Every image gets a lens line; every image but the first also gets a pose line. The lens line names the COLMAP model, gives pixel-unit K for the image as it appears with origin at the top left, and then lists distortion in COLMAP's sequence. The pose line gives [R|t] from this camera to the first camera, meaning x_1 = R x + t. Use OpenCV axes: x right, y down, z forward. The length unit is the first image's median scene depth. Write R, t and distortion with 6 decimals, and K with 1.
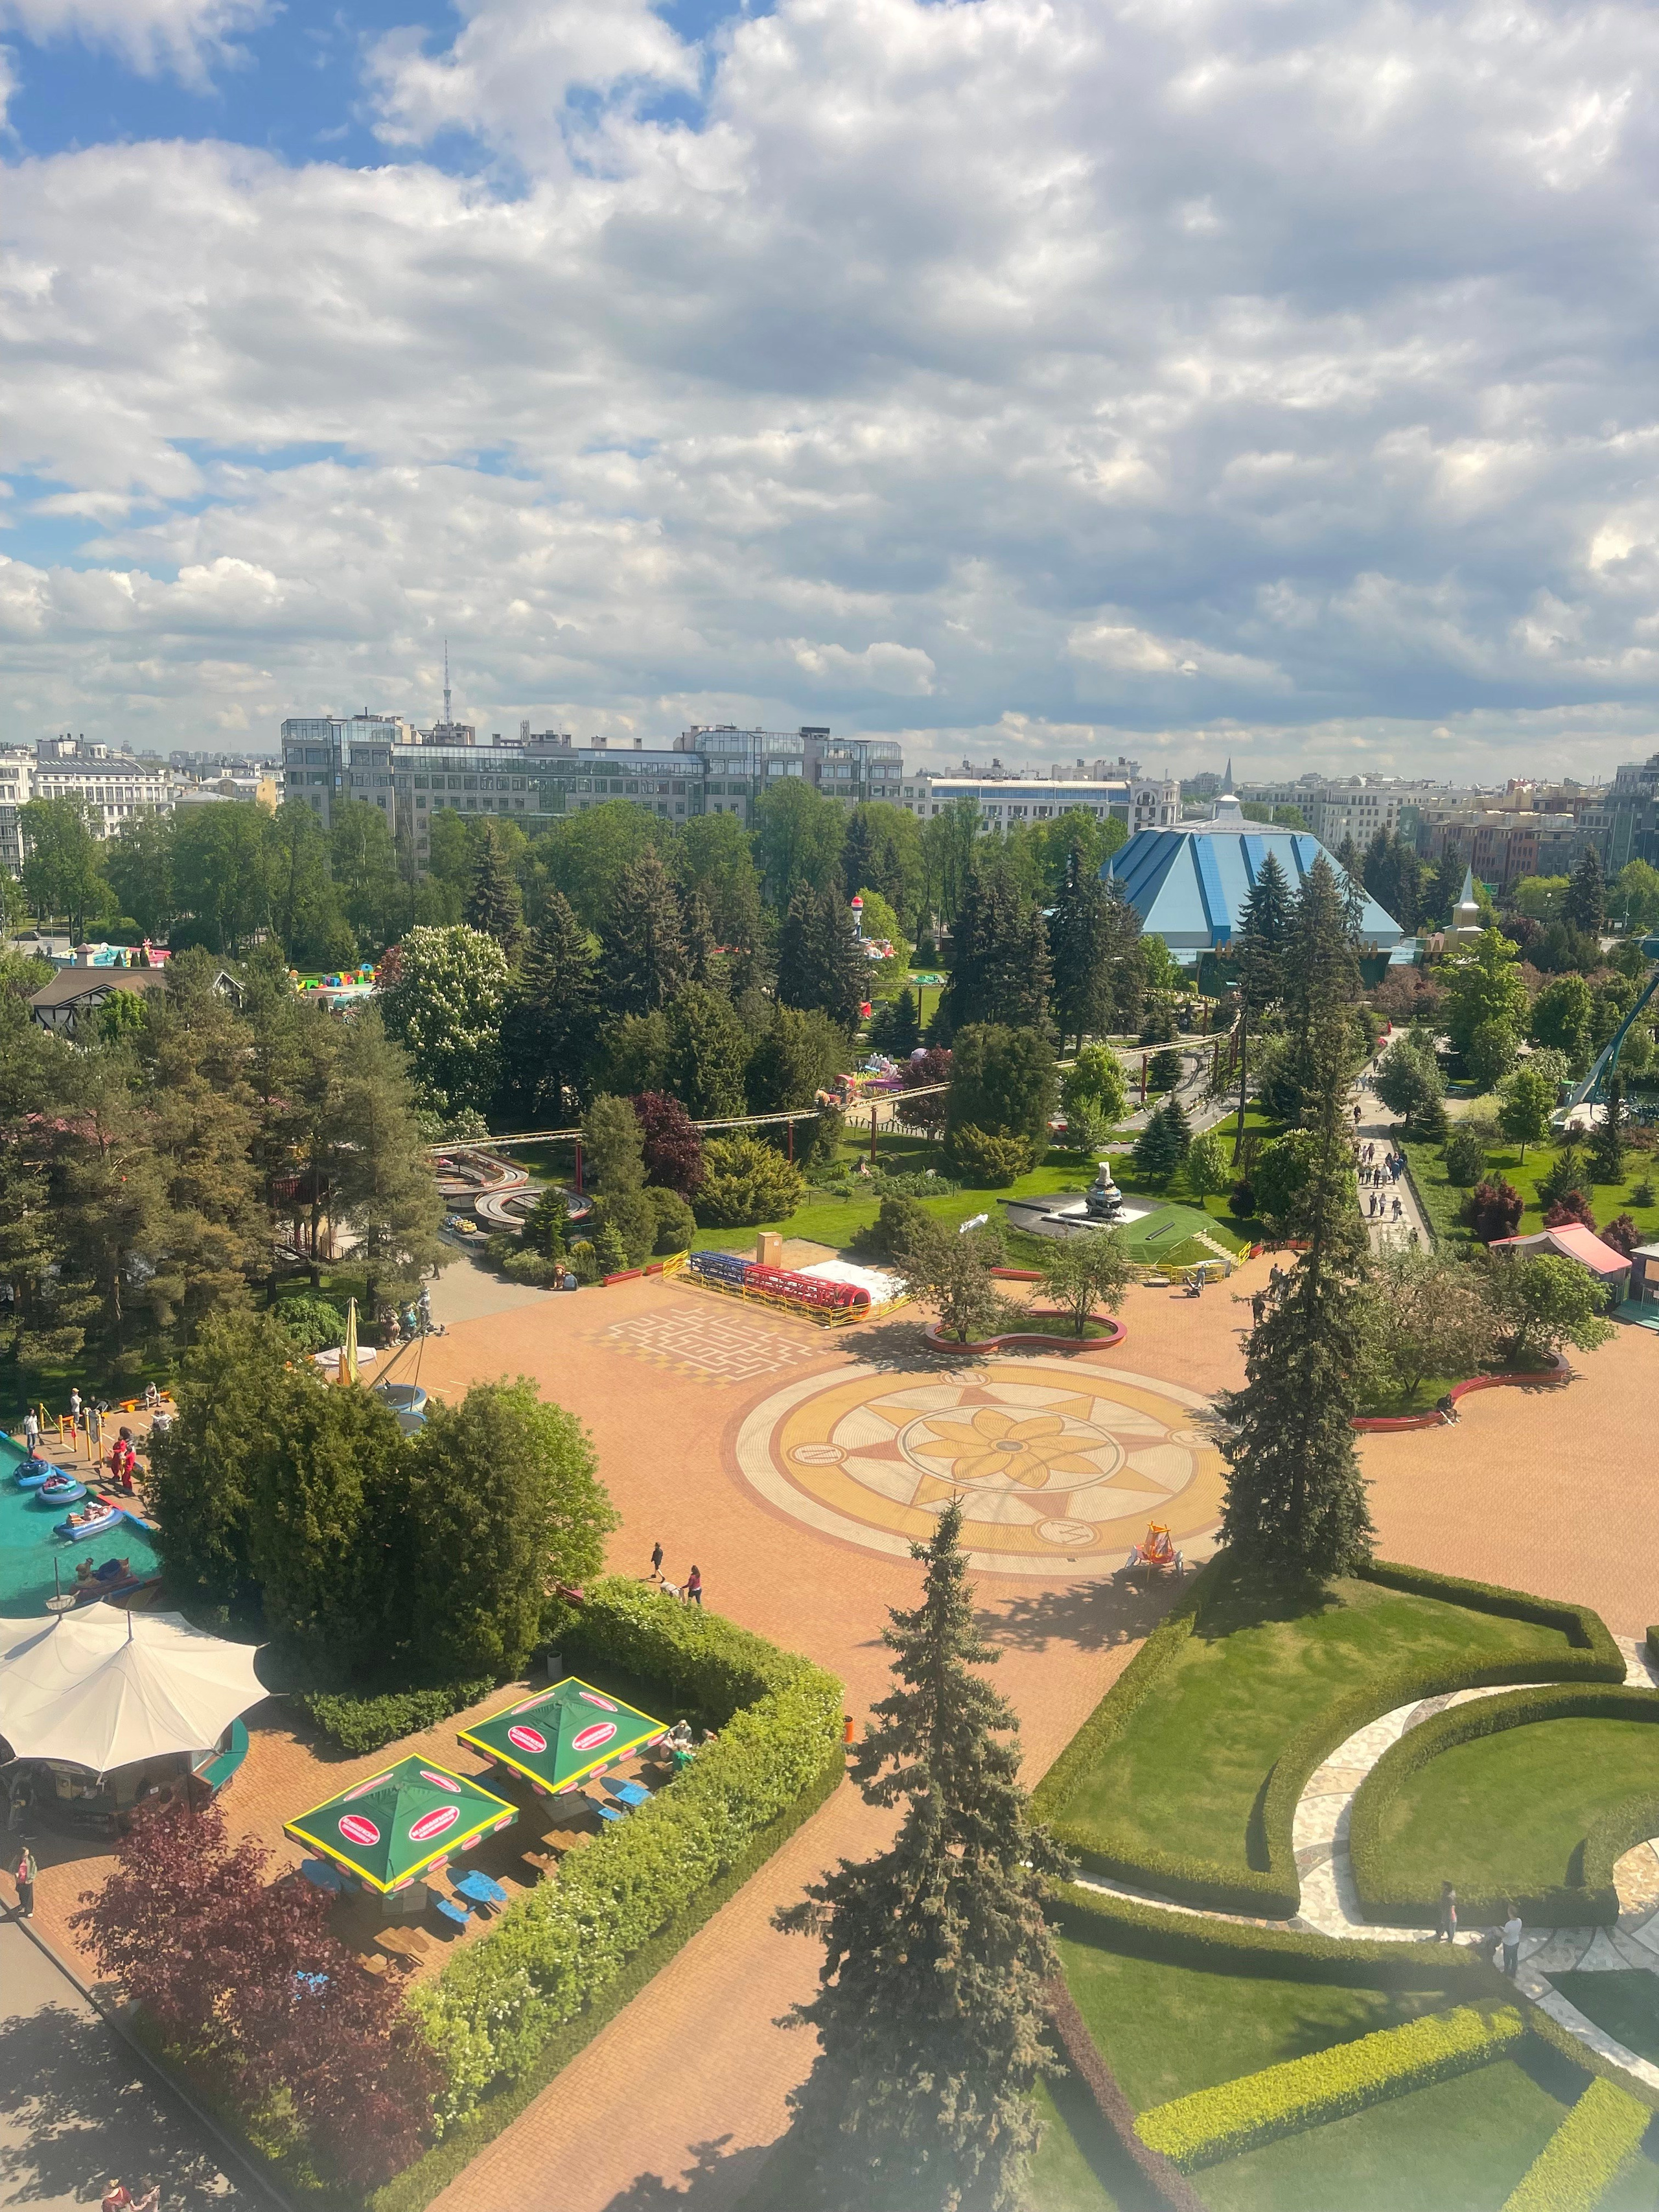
lens RADIAL K [[1607.1, 0, 809.7], [0, 1607.1, 1155.8], [0, 0, 1]] dist [0.106442, -0.128431]
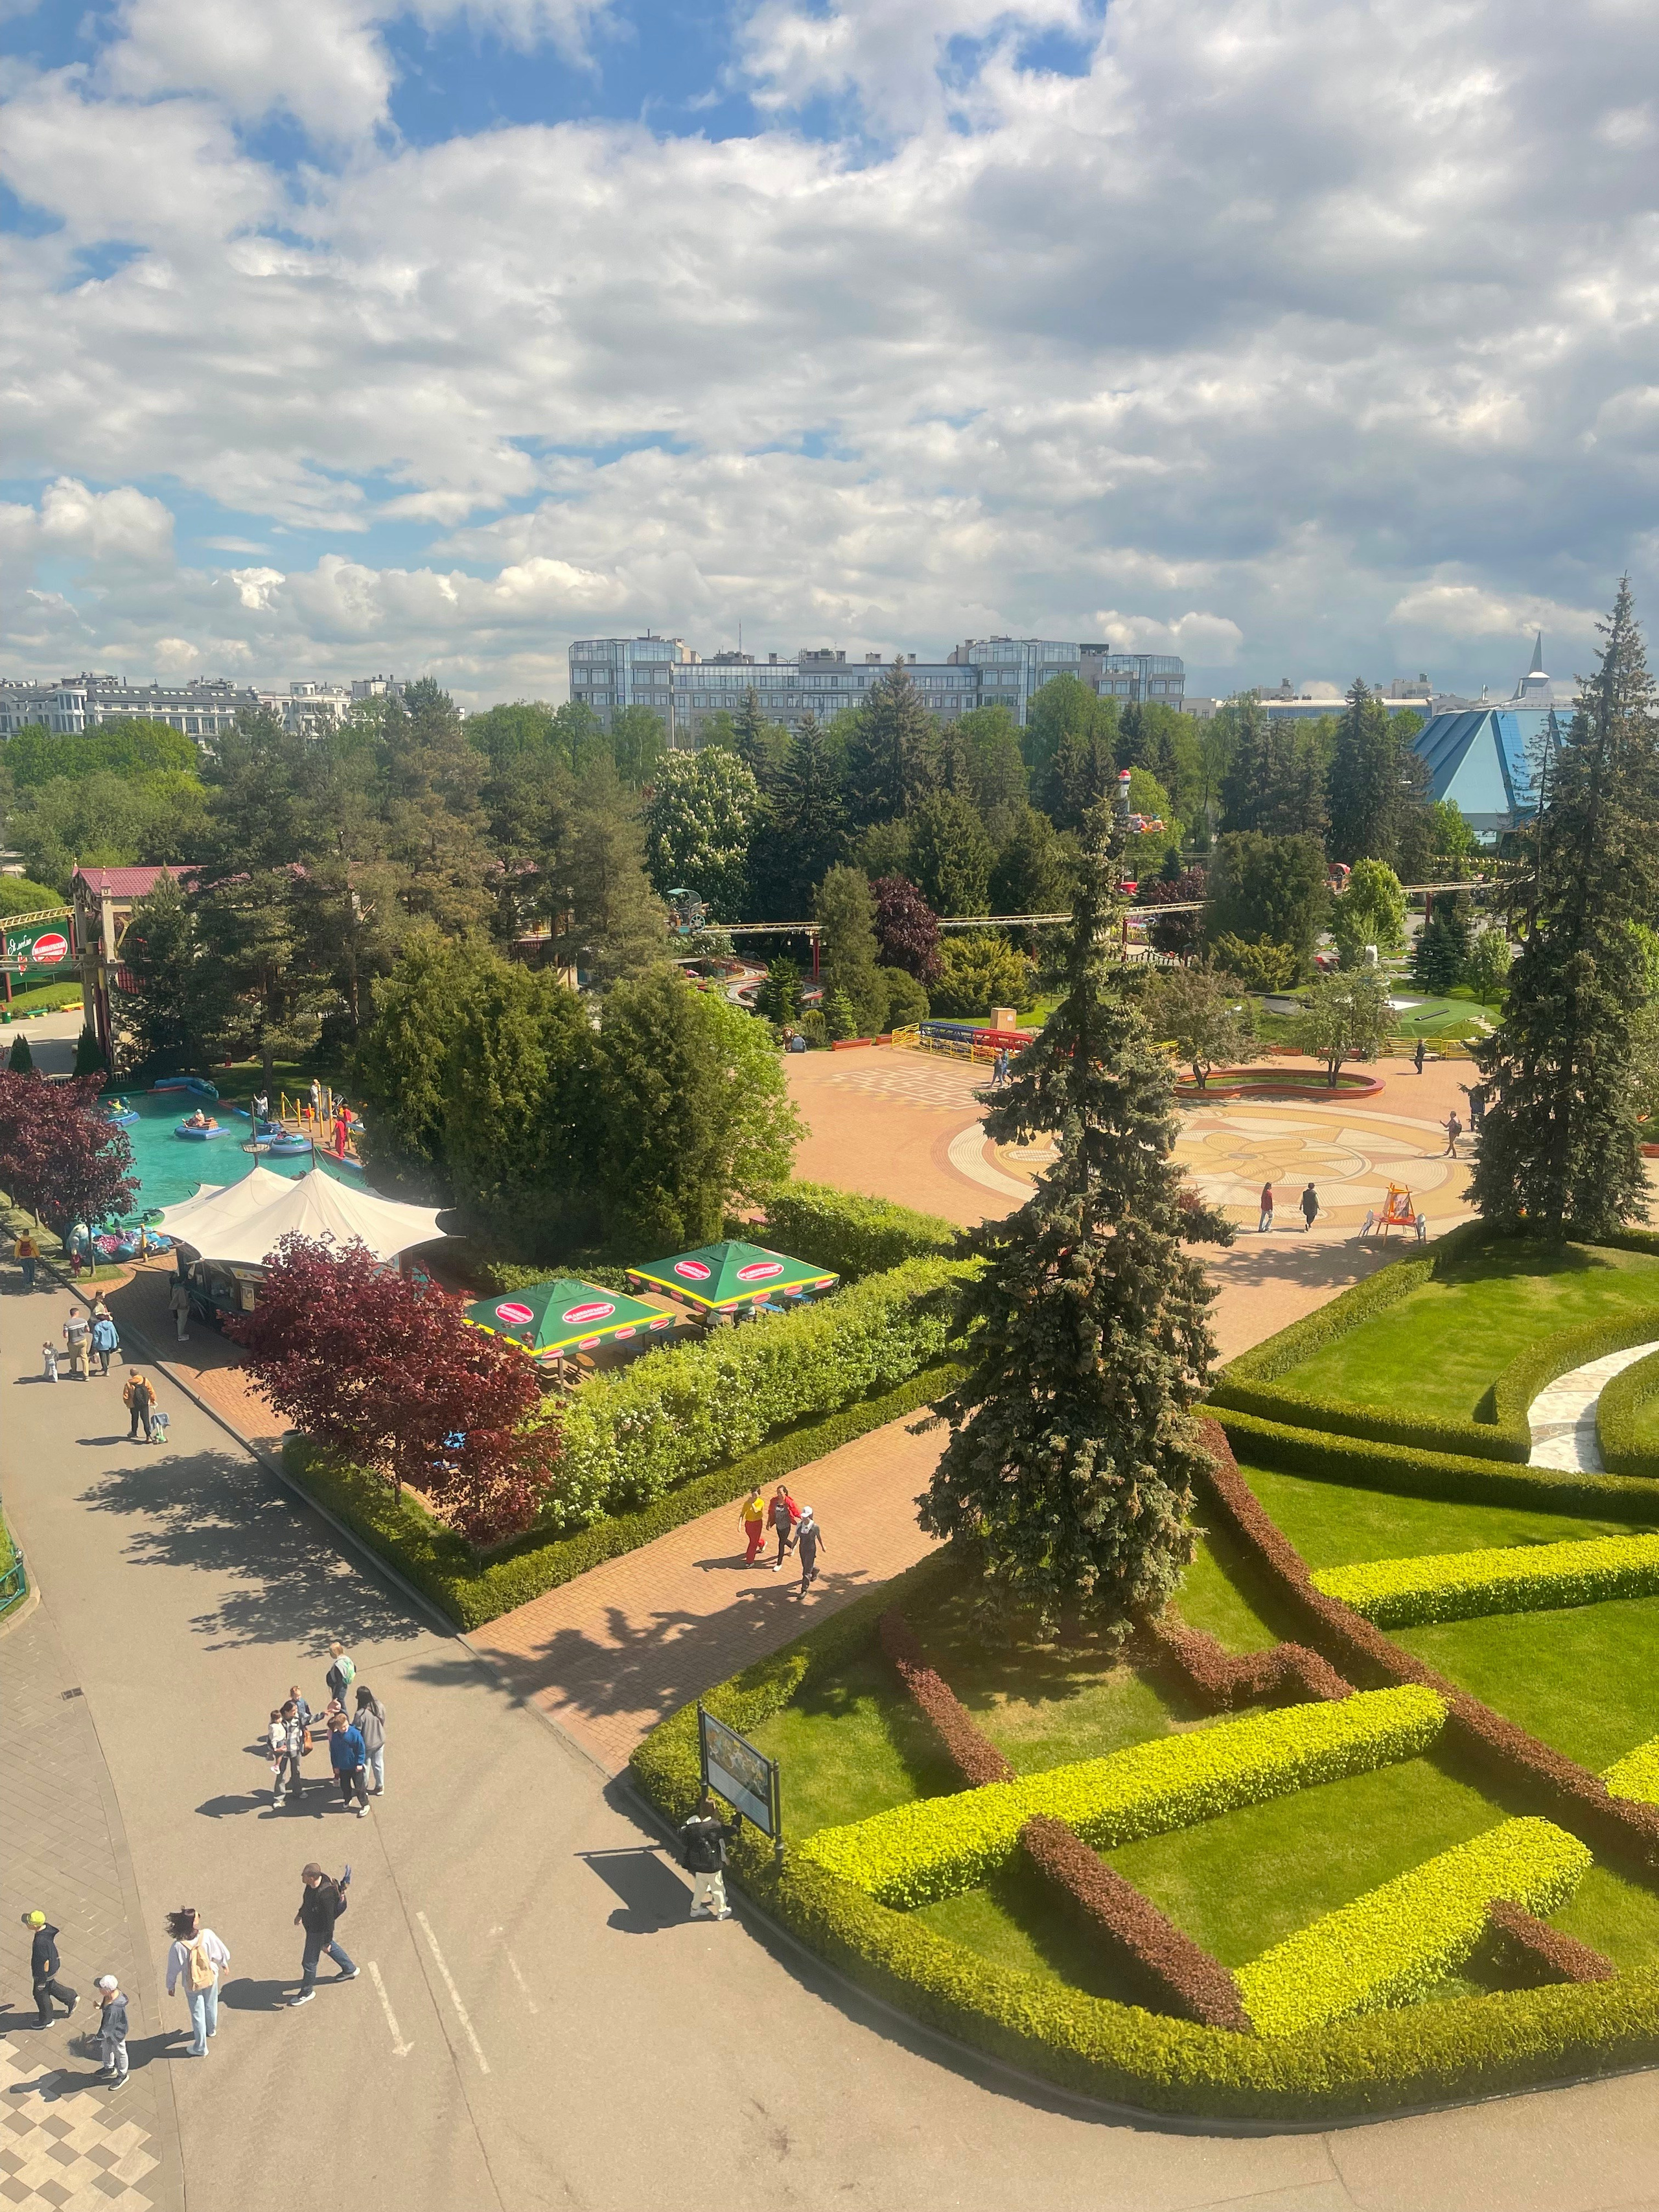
lens RADIAL K [[1617.3, 0, 829.5], [0, 1617.3, 1106.0], [0, 0, 1]] dist [0.055552, -0.003885]
pose [[0.987439, 0.016316, -0.157153, 0.025179], [-0.017378, 0.999834, -0.005386, 0.115961], [0.157039, 0.008050, 0.987560, 0.026231]]
